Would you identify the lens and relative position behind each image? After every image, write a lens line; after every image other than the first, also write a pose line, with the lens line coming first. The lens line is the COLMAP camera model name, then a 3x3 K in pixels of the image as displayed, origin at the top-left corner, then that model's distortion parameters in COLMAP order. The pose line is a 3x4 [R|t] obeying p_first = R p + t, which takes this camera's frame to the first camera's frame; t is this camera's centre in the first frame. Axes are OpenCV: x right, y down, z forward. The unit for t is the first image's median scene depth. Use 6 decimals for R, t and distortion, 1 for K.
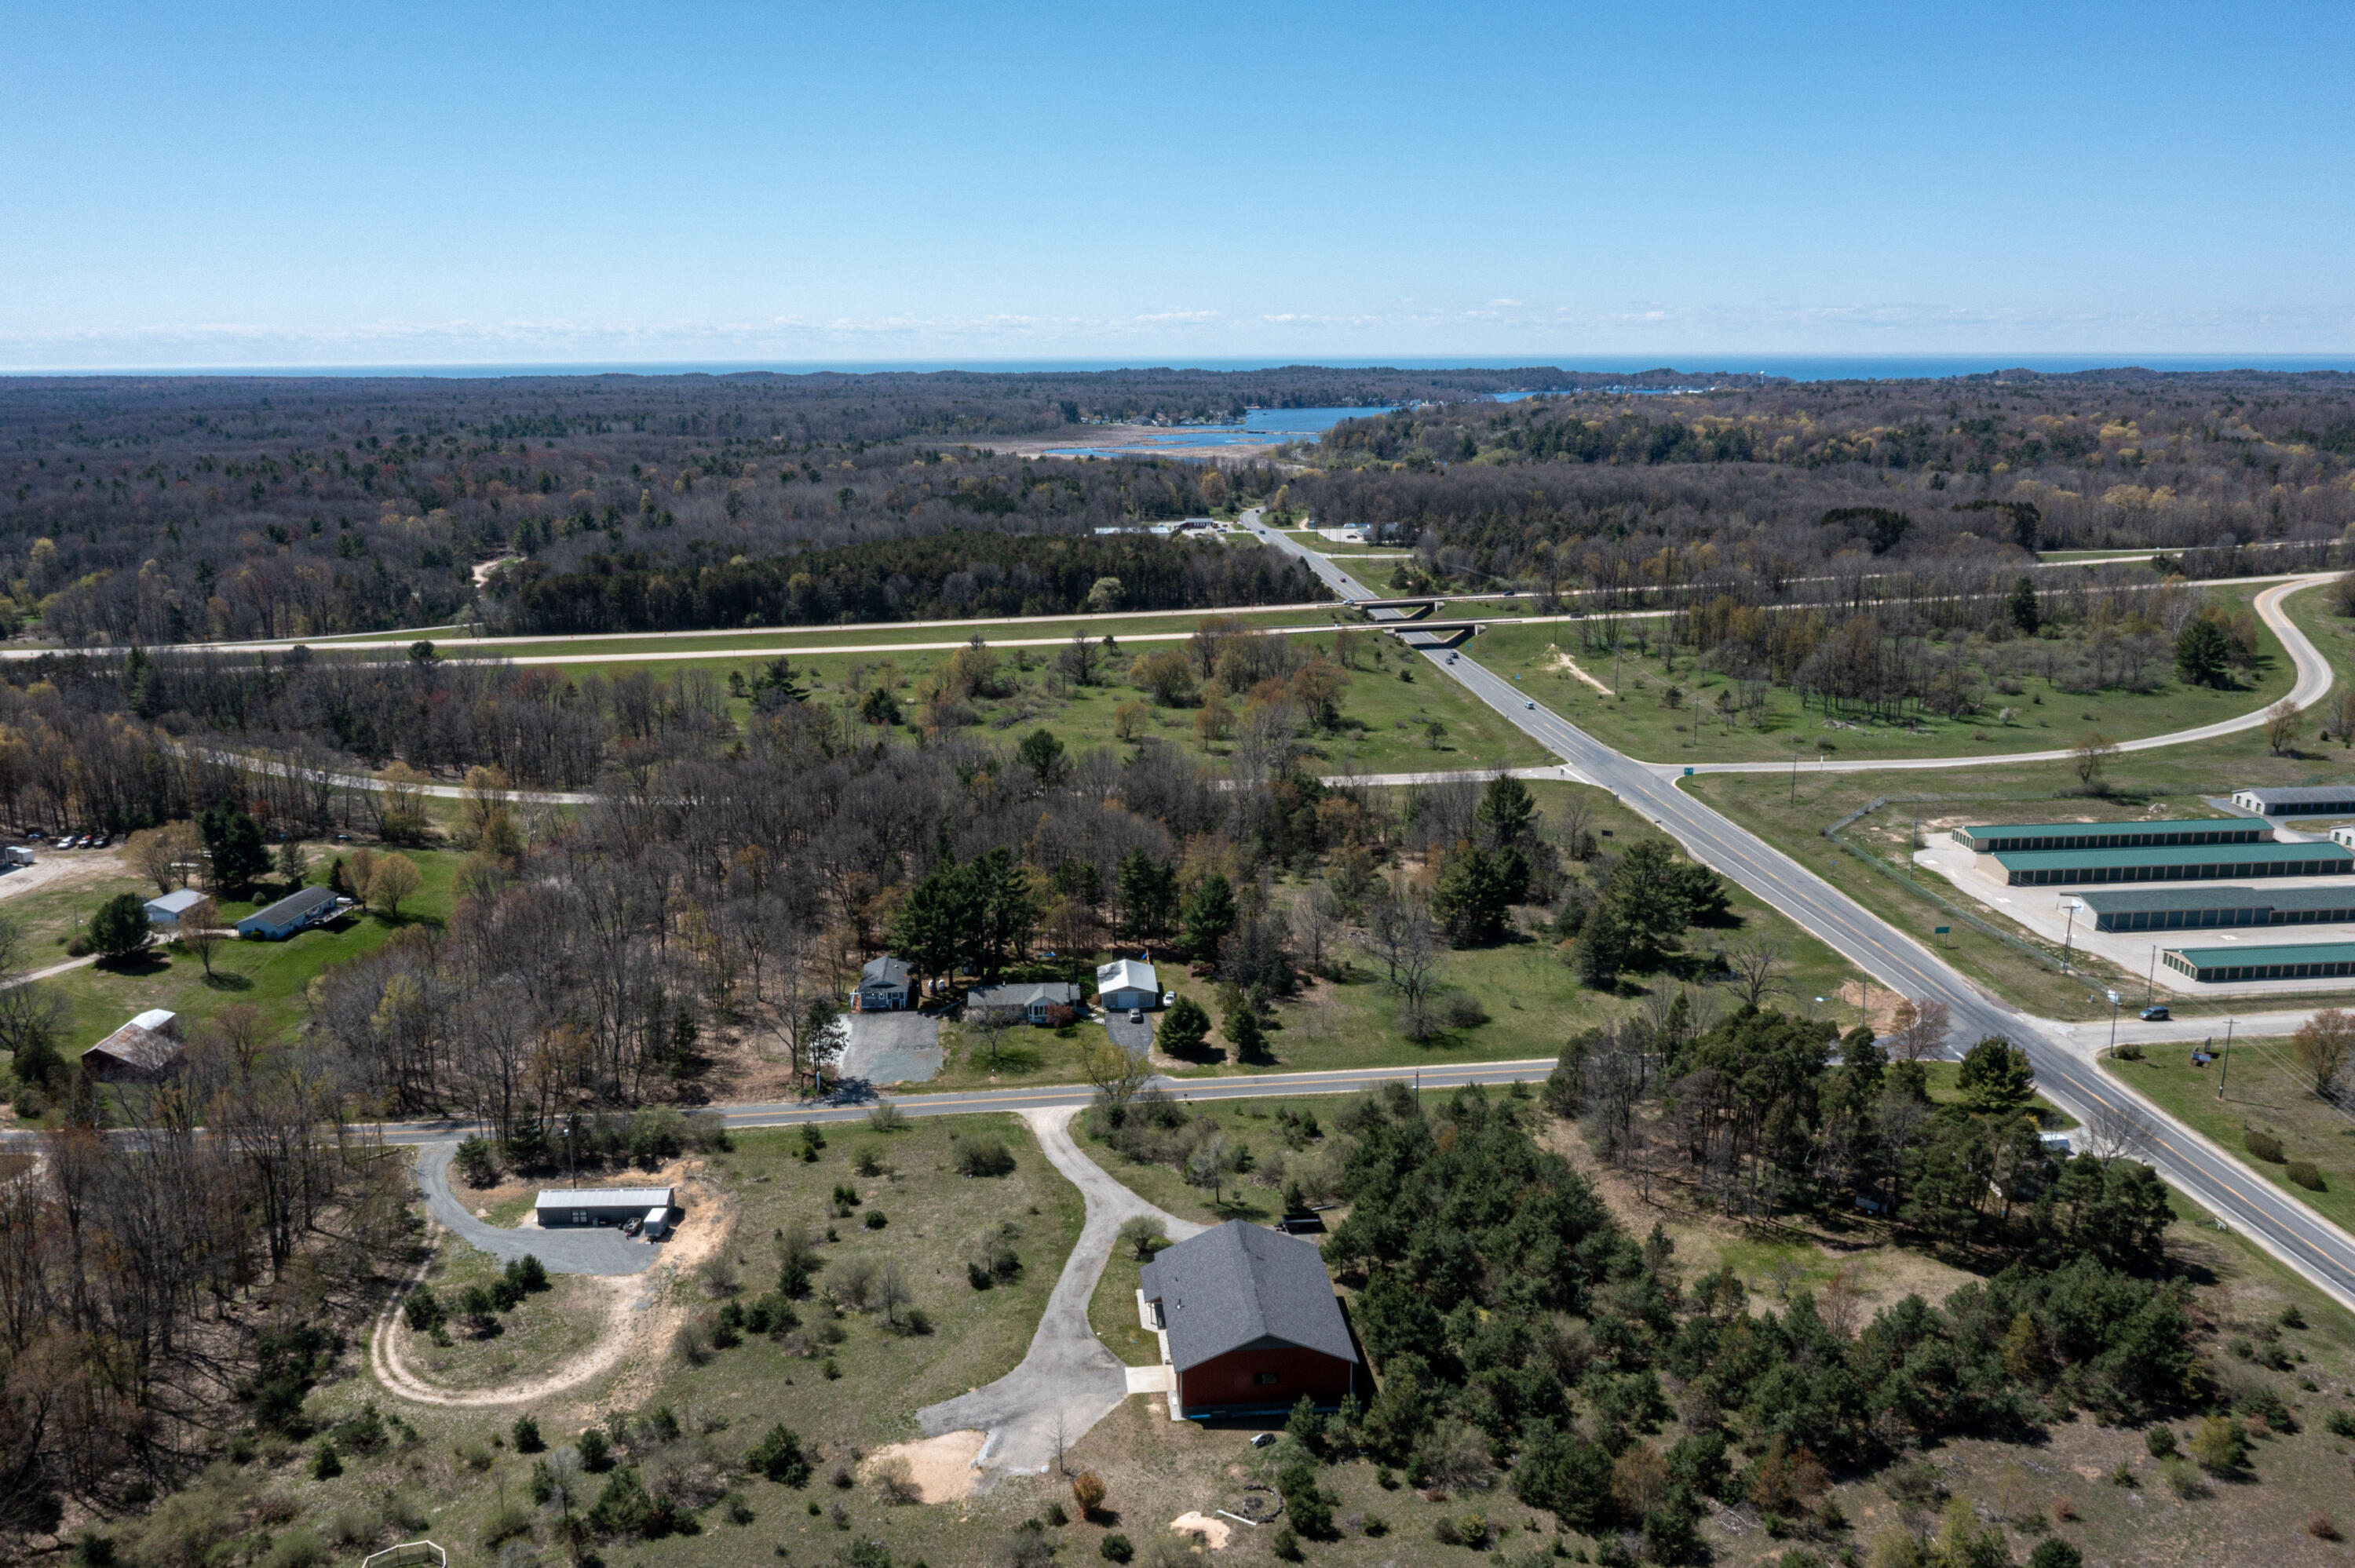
lens RADIAL K [[1875.4, 0, 1179.4], [0, 1875.4, 787.3], [0, 0, 1]] dist [-0.023362, 0.004919]
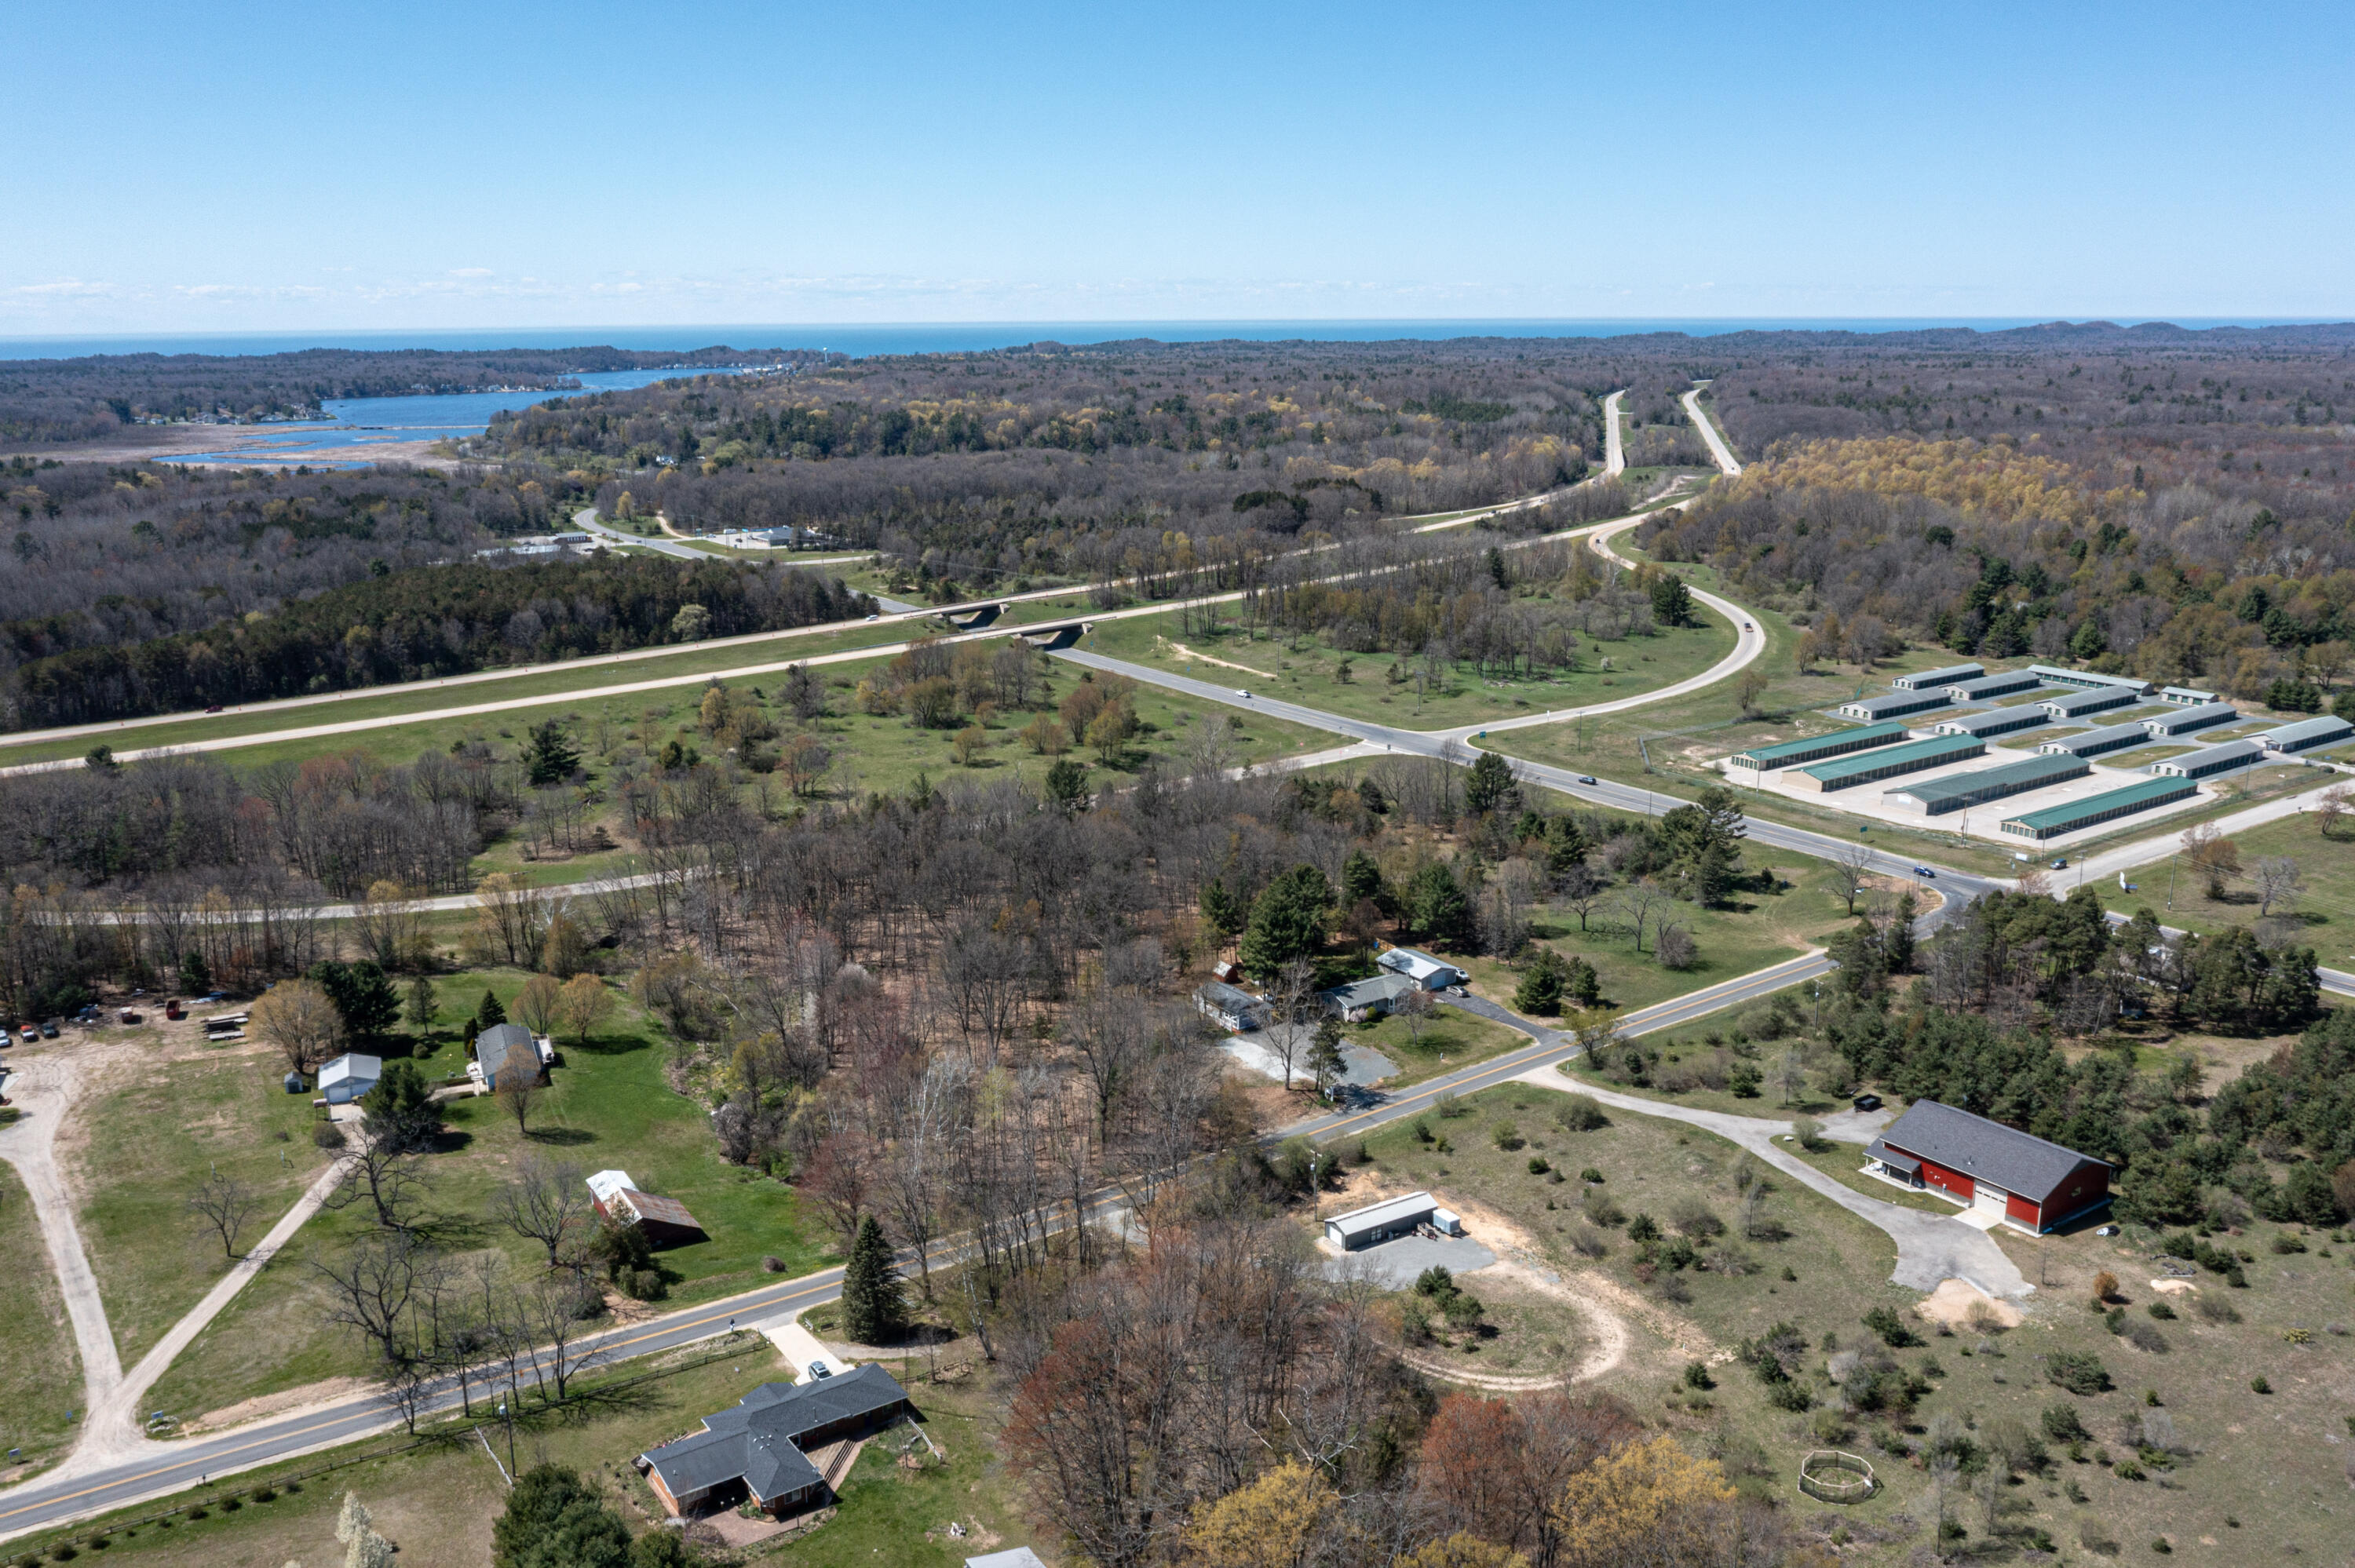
lens RADIAL K [[1895.6, 0, 1180.1], [0, 1895.6, 835.7], [0, 0, 1]] dist [-0.022079, 0.007583]
pose [[0.868606, -0.133010, 0.477318, -0.509545], [0.115729, 0.991113, 0.065586, -0.049323], [-0.481799, -0.001729, 0.876280, 0.044572]]
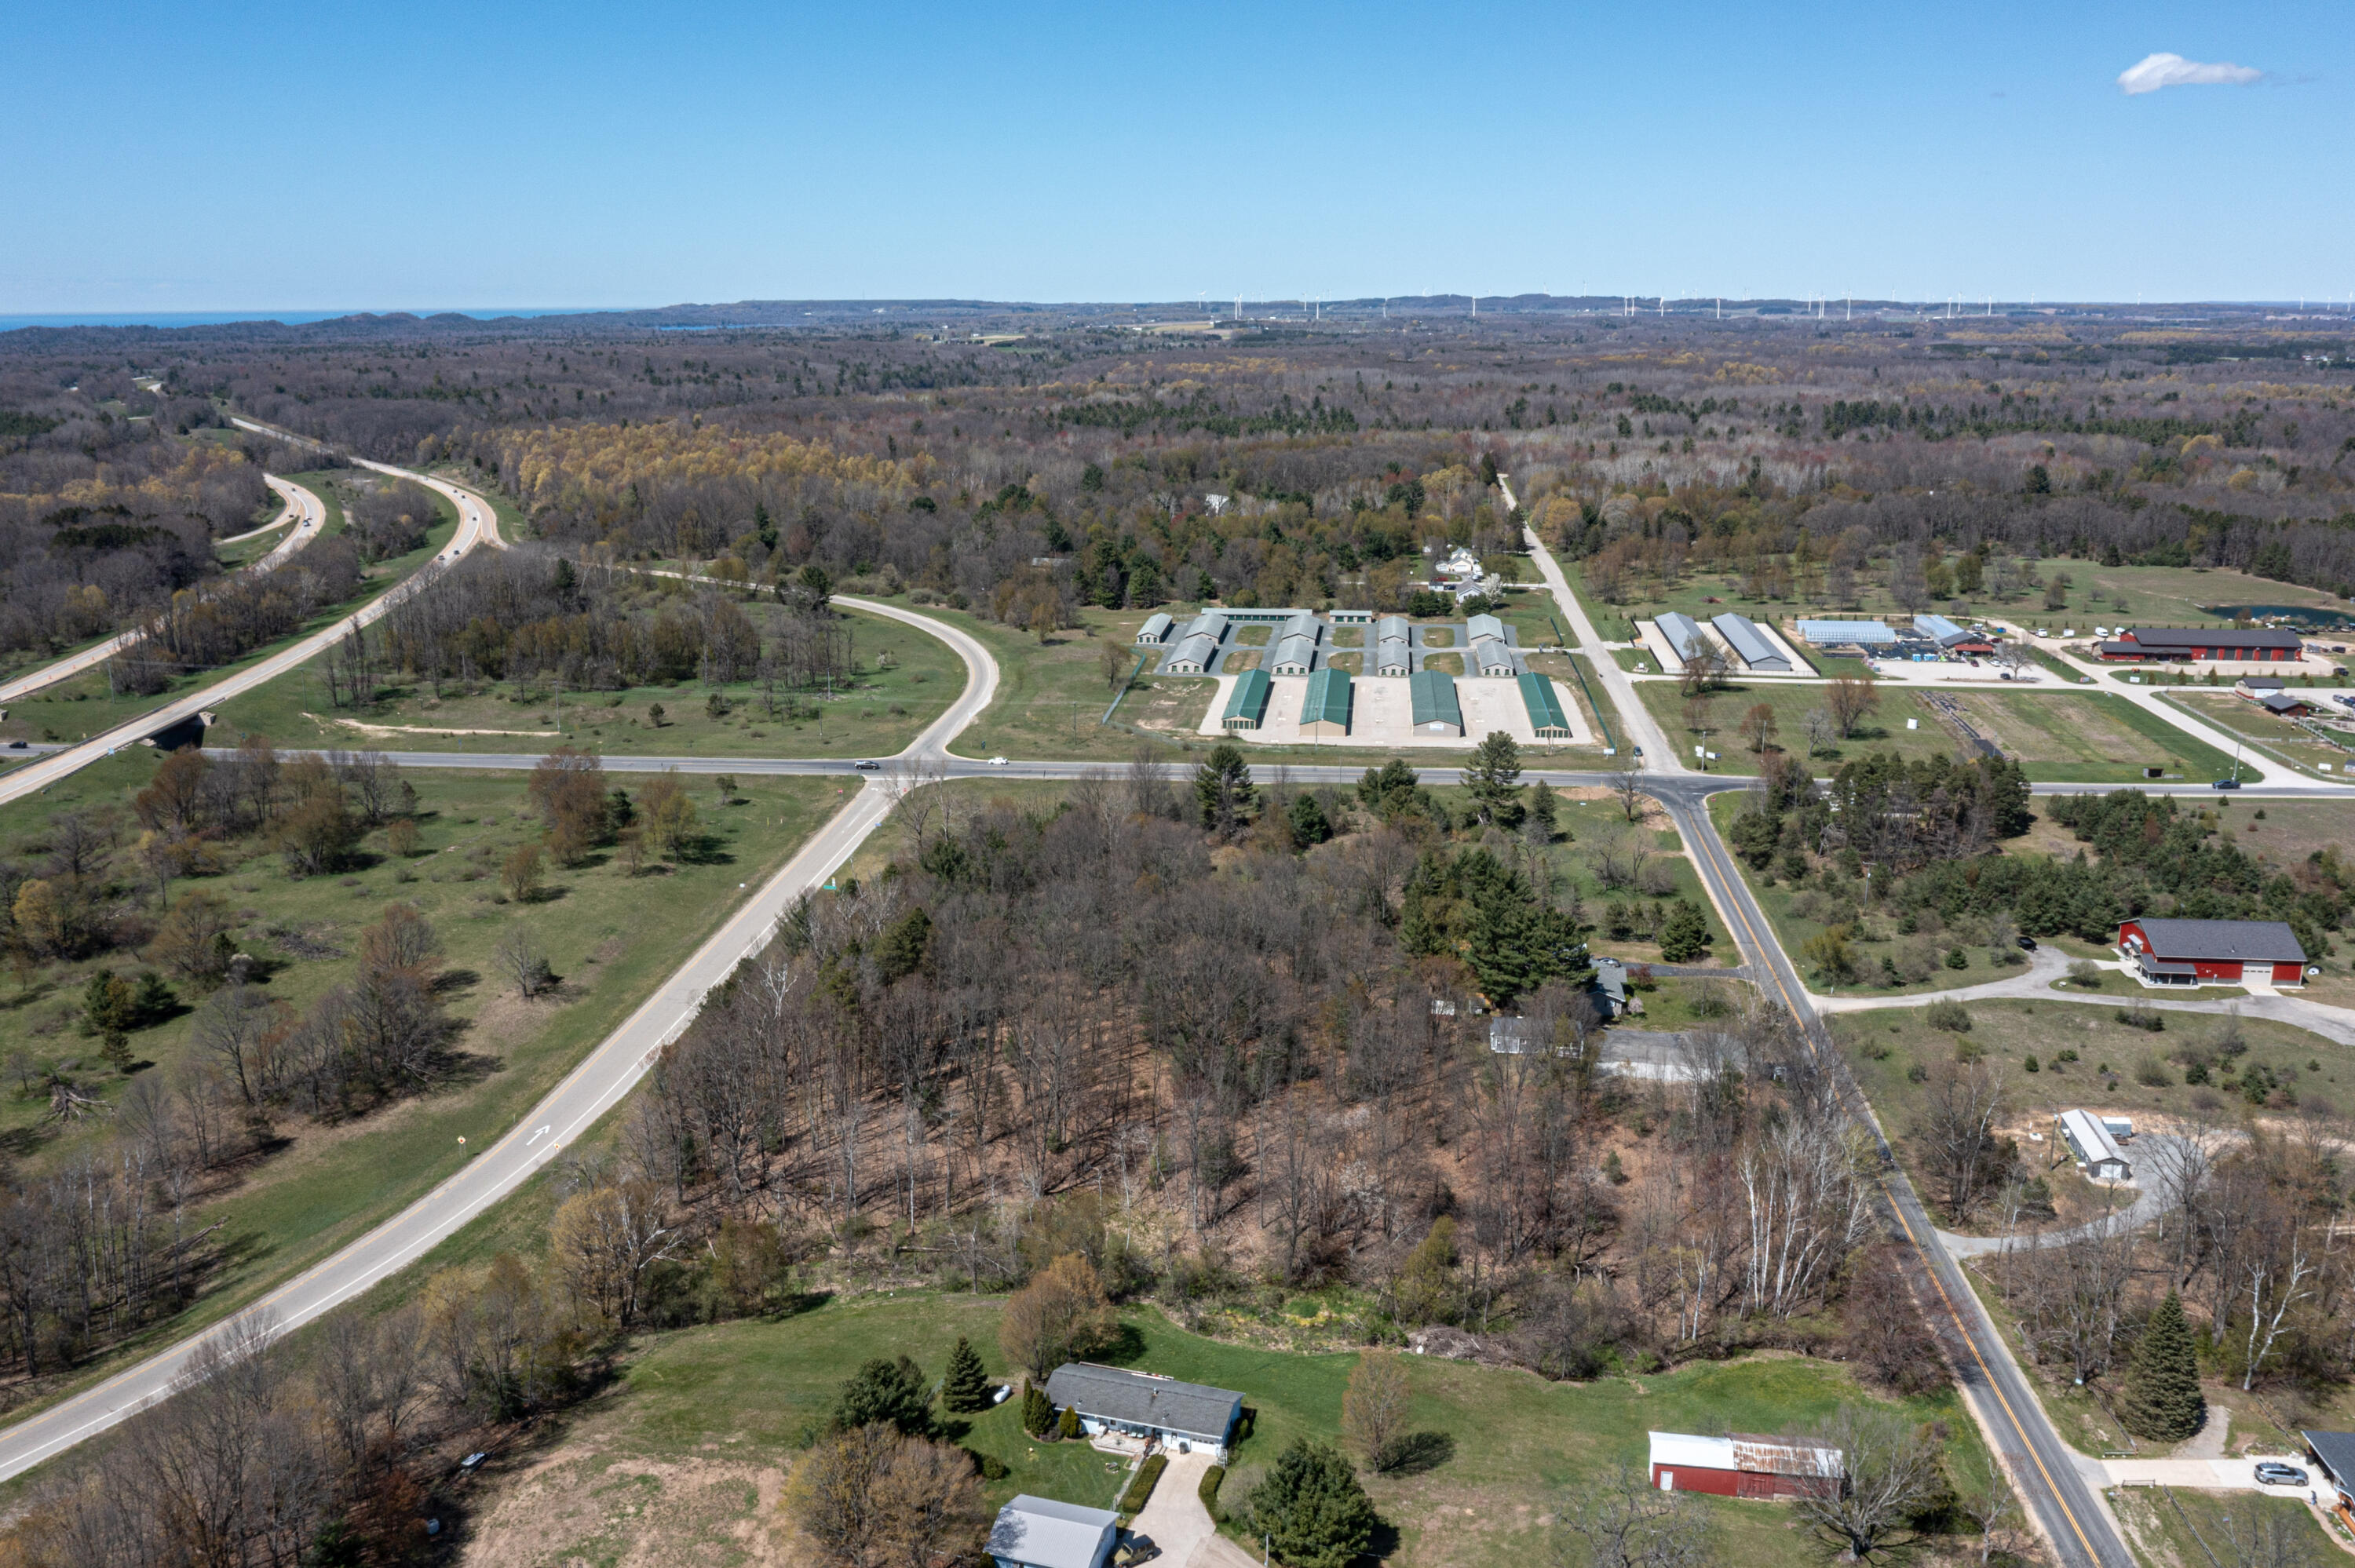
lens RADIAL K [[1919.2, 0, 1182.7], [0, 1919.2, 822.7], [0, 0, 1]] dist [-0.020066, 0.003182]
pose [[0.197794, -0.255589, 0.946336, -0.812480], [0.227102, 0.951091, 0.209407, -0.183017], [-0.953573, 0.173496, 0.246165, 0.673783]]
